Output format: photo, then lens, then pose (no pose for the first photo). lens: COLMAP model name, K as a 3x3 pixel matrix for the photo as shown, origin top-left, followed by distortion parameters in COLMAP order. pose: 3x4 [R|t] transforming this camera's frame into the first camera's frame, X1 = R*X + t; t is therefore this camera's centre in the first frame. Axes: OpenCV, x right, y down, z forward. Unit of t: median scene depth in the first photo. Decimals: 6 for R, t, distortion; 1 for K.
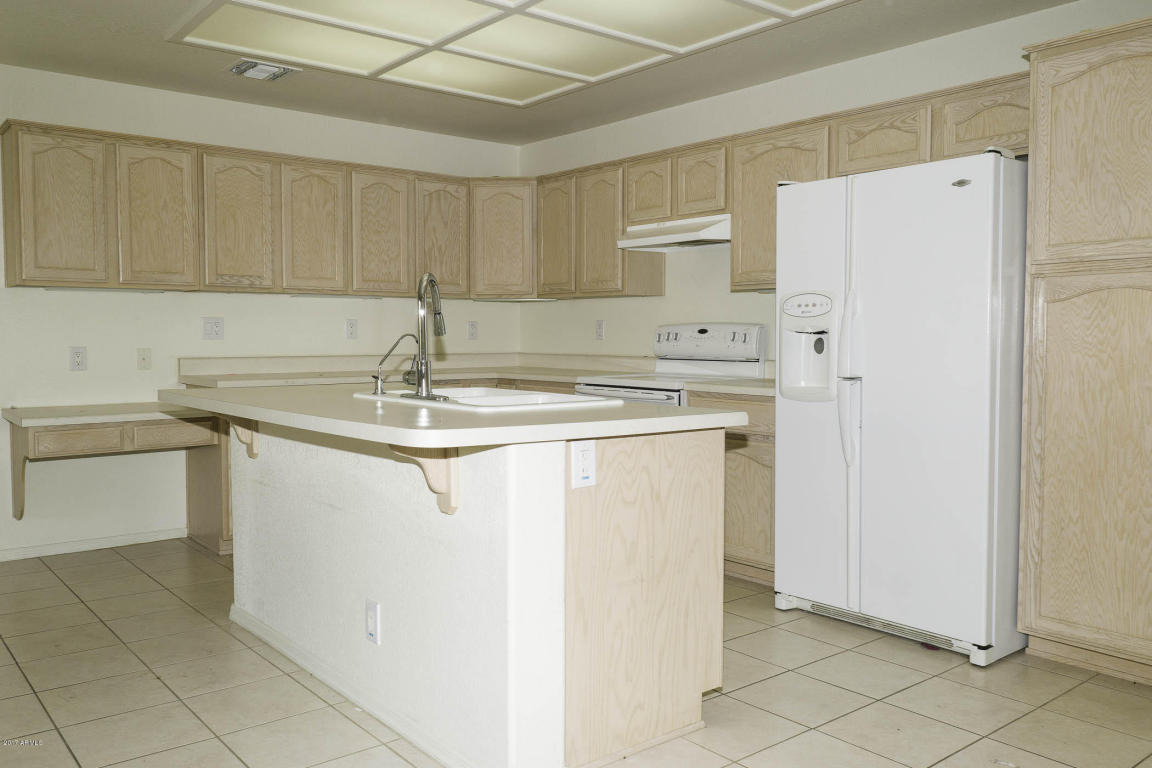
lens RADIAL K [[920.1, 0, 576.7], [0, 920.1, 382.2], [0, 0, 1]] dist [-0.006644, 0.008893]
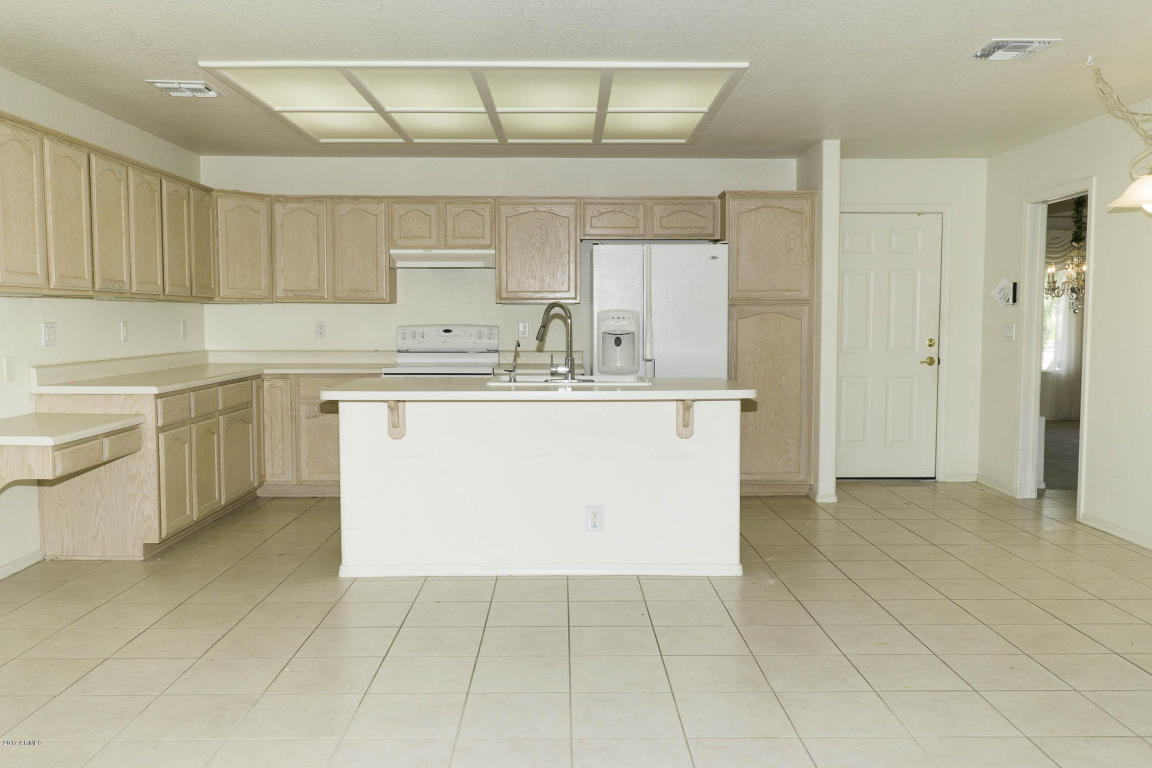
lens RADIAL K [[920.1, 0, 570.3], [0, 920.1, 383.6], [0, 0, 1]] dist [-0.006644, 0.008893]
pose [[0.632156, -0.055883, 0.772824, -0.895639], [0.040494, 0.998416, 0.039072, -0.026185], [-0.773782, 0.006595, 0.633417, -0.002213]]
